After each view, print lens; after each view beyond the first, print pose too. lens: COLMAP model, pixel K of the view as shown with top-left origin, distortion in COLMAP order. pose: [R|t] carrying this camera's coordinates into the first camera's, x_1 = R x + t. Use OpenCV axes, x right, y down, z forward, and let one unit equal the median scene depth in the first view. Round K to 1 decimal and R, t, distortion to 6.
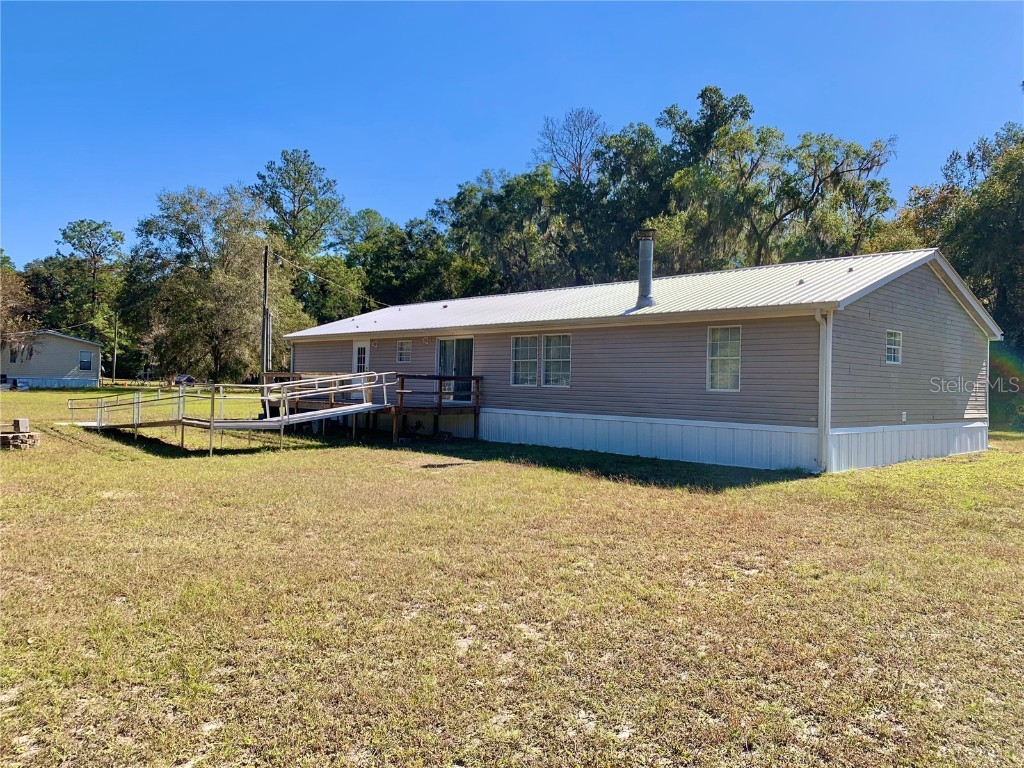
lens RADIAL K [[780.7, 0, 512.0], [0, 780.7, 384.0], [0, 0, 1]] dist [0.011236, -0.000301]
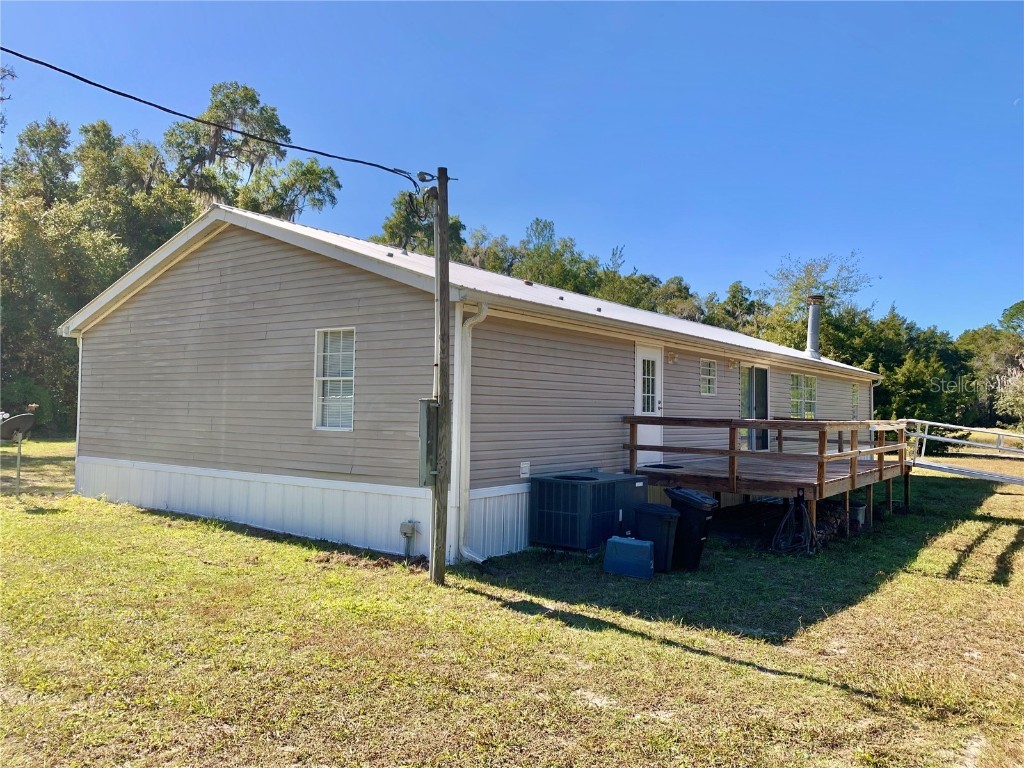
lens RADIAL K [[780.7, 0, 512.0], [0, 780.7, 384.0], [0, 0, 1]] dist [0.011236, -0.000301]
pose [[-0.139375, 0.032745, 0.989698, -0.264504], [-0.012578, 0.999314, -0.034834, -0.005515], [-0.990160, -0.017304, -0.138867, 0.461091]]
